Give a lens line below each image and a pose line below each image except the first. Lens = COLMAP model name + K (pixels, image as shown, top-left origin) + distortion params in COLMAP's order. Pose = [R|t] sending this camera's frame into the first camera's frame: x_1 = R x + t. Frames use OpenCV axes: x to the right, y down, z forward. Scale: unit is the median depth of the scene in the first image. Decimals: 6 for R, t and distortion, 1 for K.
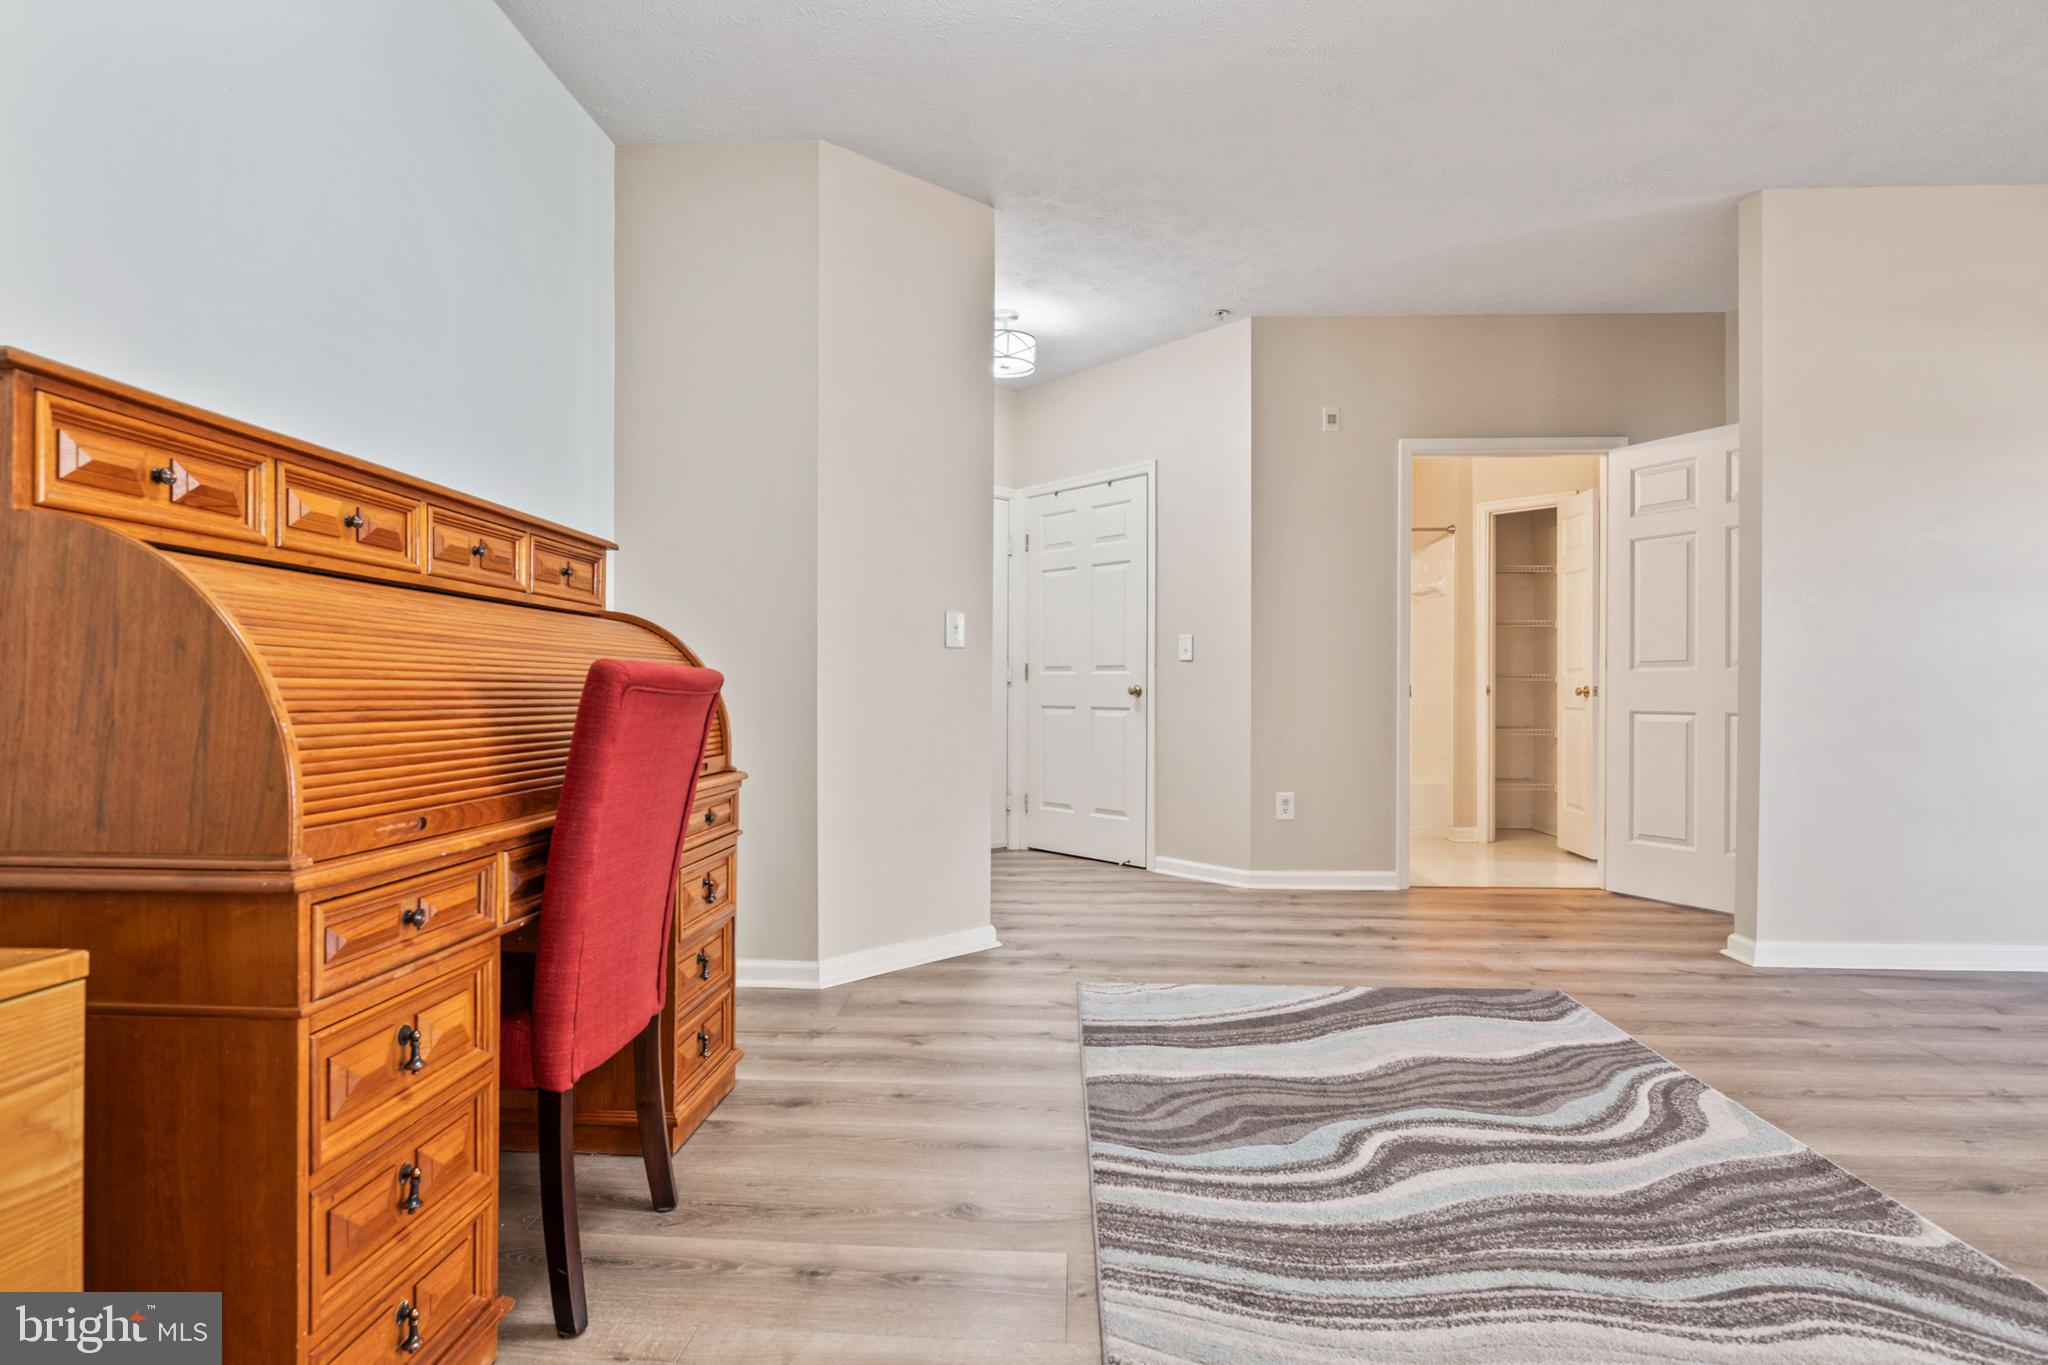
lens RADIAL K [[1019.1, 0, 1029.5], [0, 1019.1, 695.6], [0, 0, 1]] dist [-0.000430, -0.000264]
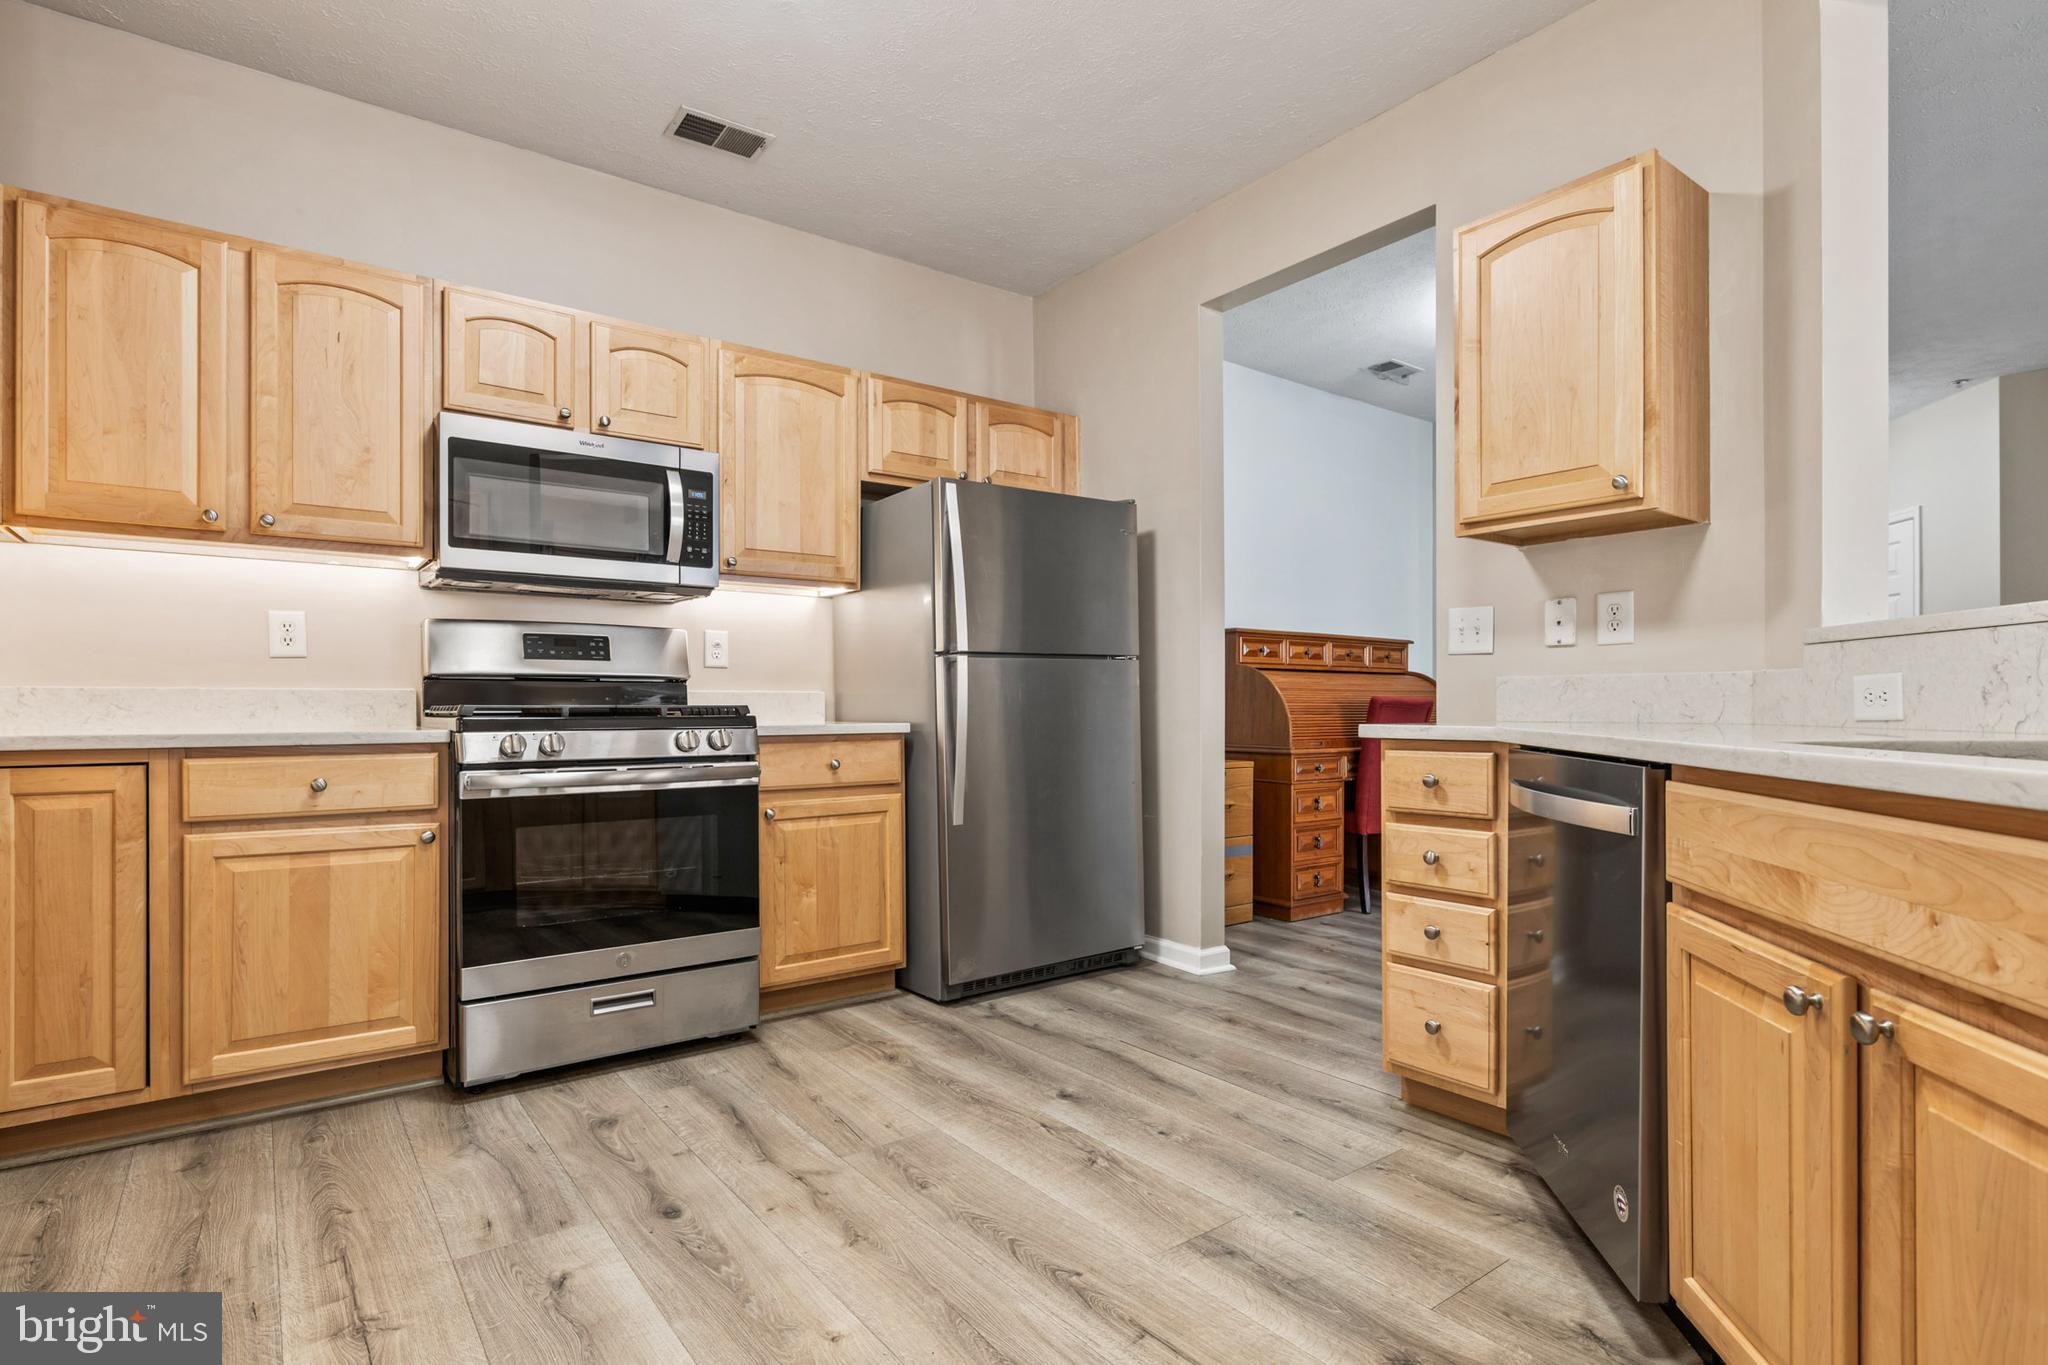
lens RADIAL K [[1019.1, 0, 1029.5], [0, 1019.1, 695.6], [0, 0, 1]] dist [-0.000430, -0.000264]
pose [[0.633392, -0.011624, -0.773743, 1.096726], [-0.003321, 0.999837, -0.017740, 0.018092], [0.773824, 0.013806, 0.633251, -1.478447]]
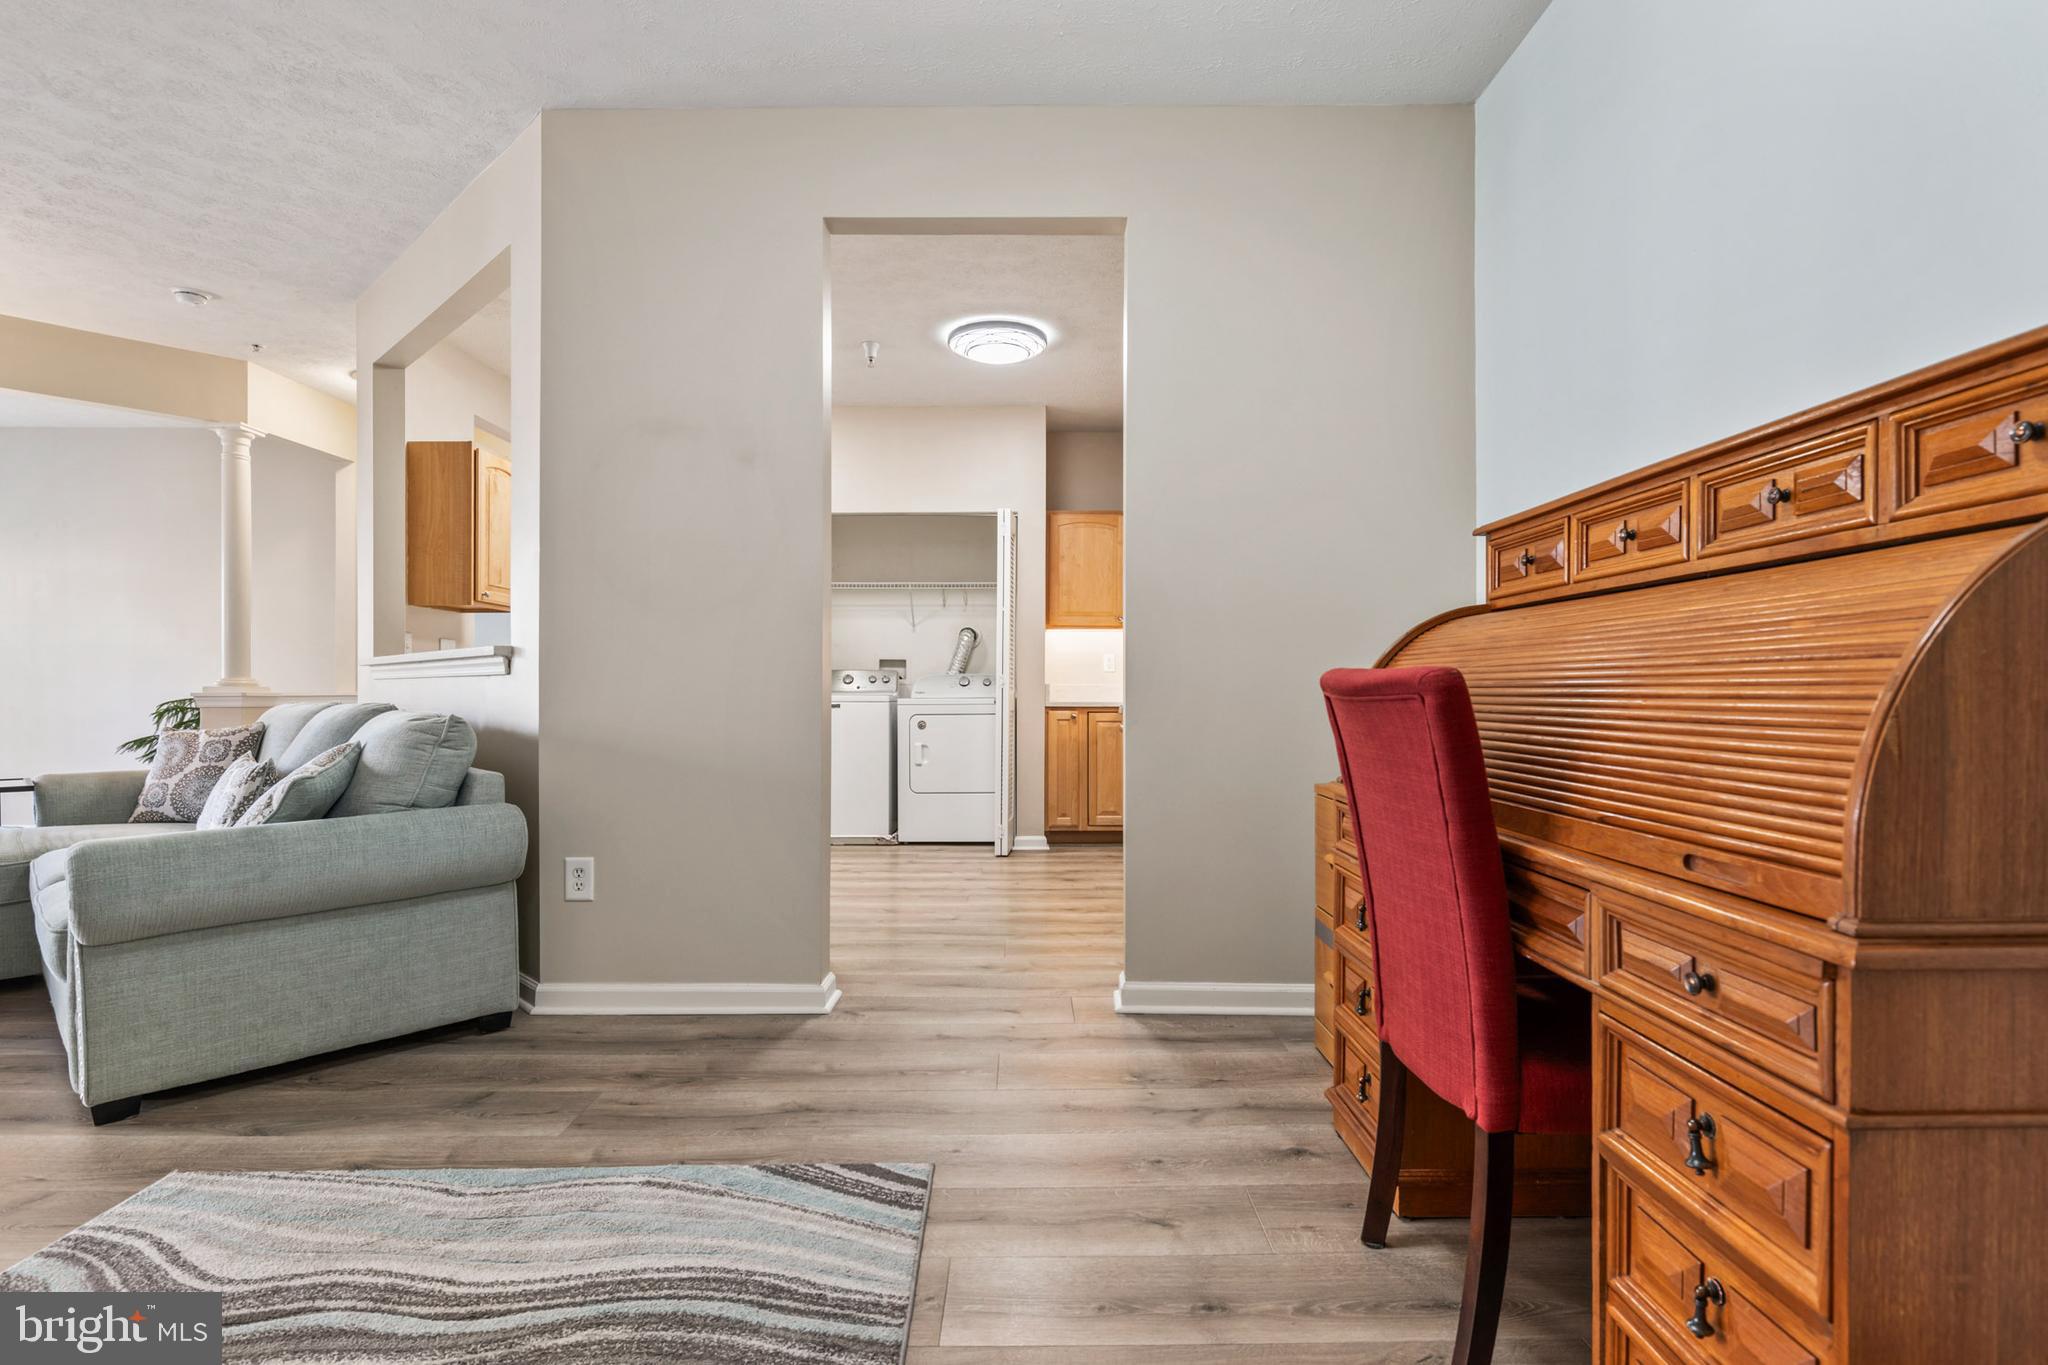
lens RADIAL K [[1028.1, 0, 1020.5], [0, 1028.1, 695.2], [0, 0, 1]] dist [0.000404, -0.000068]
pose [[-0.999176, -0.002905, -0.040479, 0.004856], [-0.003322, 0.999942, 0.010246, -0.012899], [0.040447, 0.010372, -0.999128, 1.818354]]
